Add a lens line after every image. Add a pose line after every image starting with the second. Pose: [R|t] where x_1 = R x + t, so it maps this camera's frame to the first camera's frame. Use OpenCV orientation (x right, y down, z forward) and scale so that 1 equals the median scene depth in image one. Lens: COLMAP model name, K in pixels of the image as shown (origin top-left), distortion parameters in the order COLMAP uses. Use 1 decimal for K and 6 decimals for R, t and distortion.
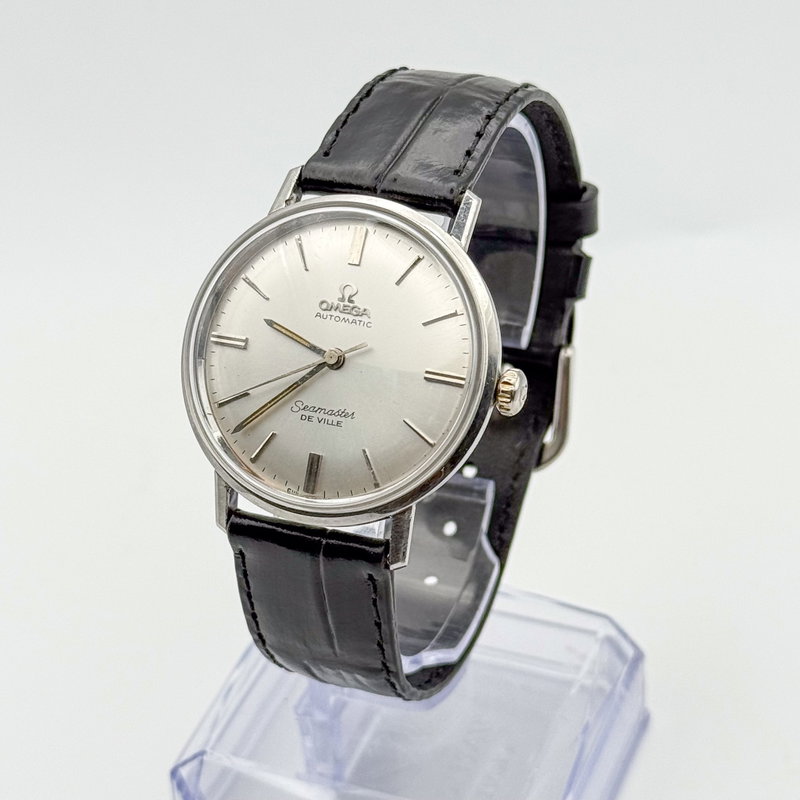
lens RADIAL K [[2399.6, 0, 400.0], [0, 2399.6, 400.0], [0, 0, 1]] dist [0.084233, 0.103809]
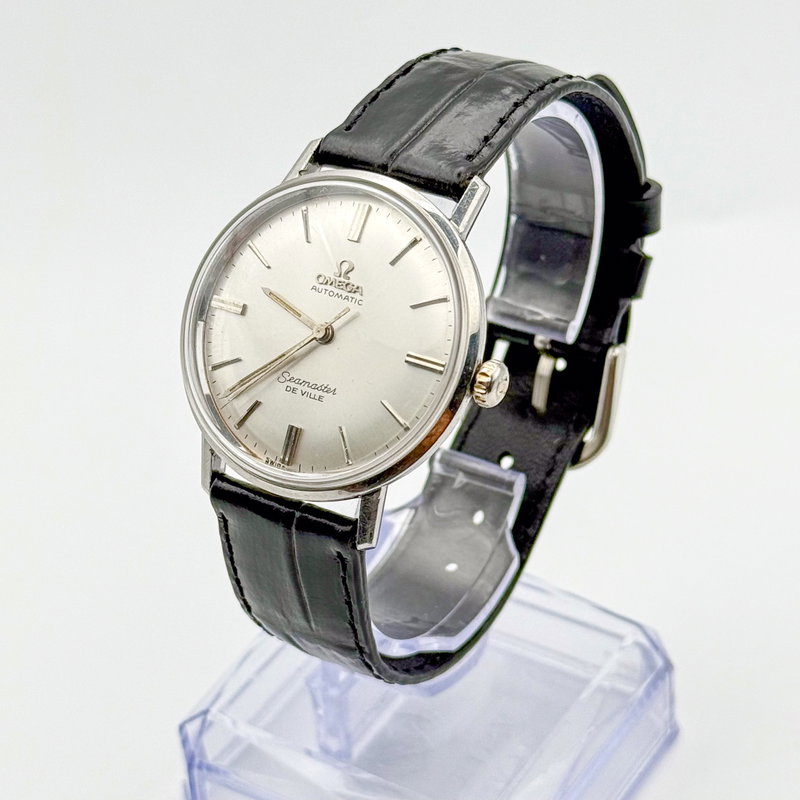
lens RADIAL K [[2399.6, 0, 400.0], [0, 2399.6, 400.0], [0, 0, 1]] dist [0.084233, 0.103809]
pose [[0.982393, 0.099591, -0.158066, 0.158178], [-0.098171, 0.995028, 0.016783, -0.009072], [0.158951, -0.000970, 0.987286, 0.019851]]
